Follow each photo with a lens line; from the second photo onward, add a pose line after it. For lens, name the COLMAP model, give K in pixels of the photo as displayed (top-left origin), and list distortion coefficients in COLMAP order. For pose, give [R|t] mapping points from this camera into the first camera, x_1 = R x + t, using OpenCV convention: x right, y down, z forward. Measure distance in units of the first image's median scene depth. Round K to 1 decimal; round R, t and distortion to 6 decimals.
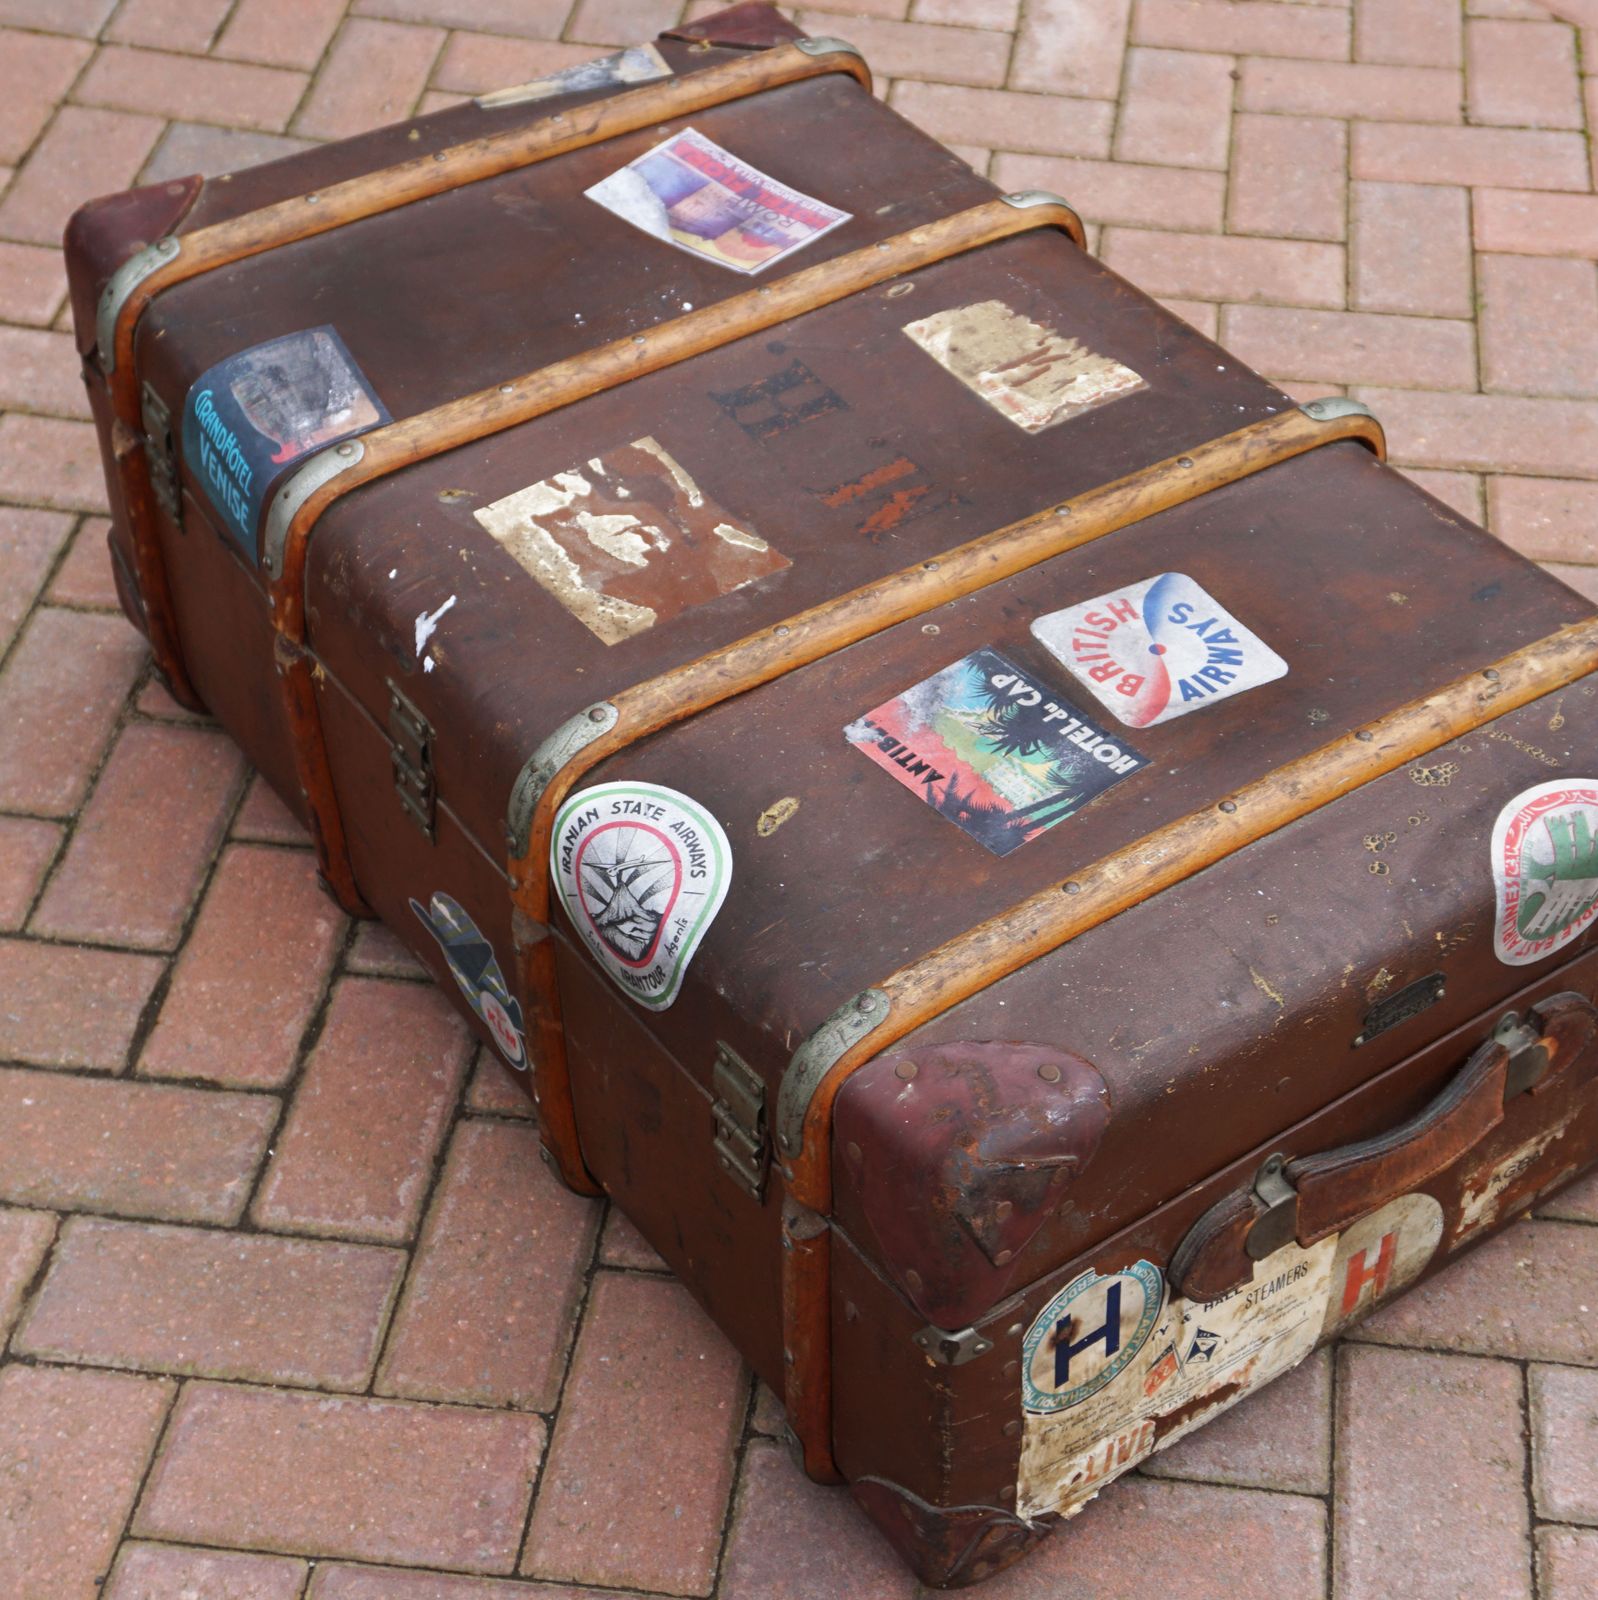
lens RADIAL K [[2721.5, 0, 853.2], [0, 2721.5, 823.2], [0, 0, 1]] dist [0.105571, 0.000000]
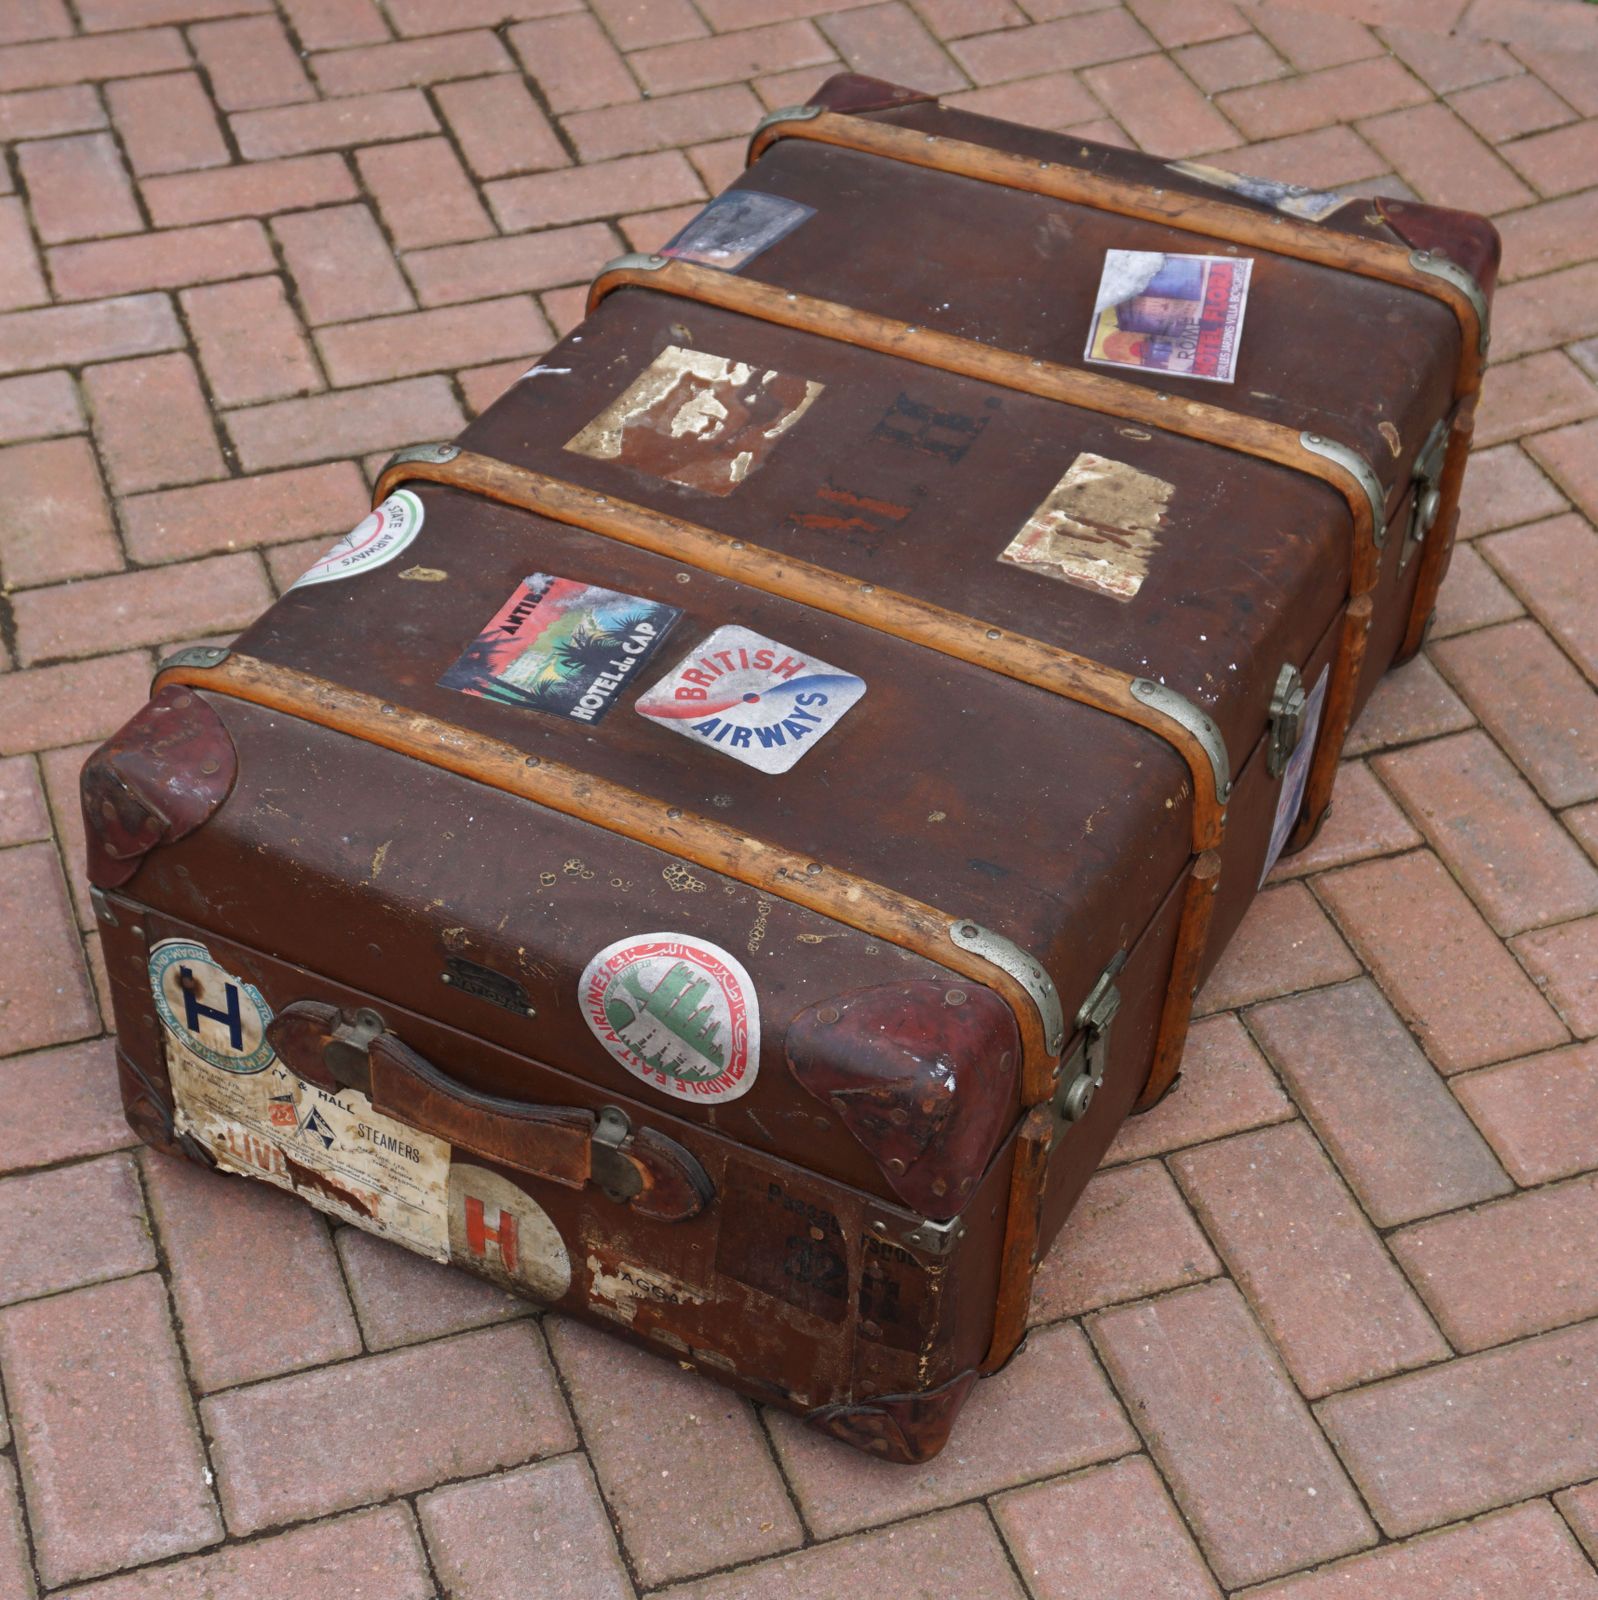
lens RADIAL K [[2721.5, 0, 792.7], [0, 2721.5, 801.4], [0, 0, 1]] dist [0.105571, 0.000000]
pose [[0.451608, 0.587891, -0.671144, 0.877651], [-0.618418, 0.748466, 0.239494, -0.304694], [0.643125, 0.306890, 0.701576, 0.250229]]
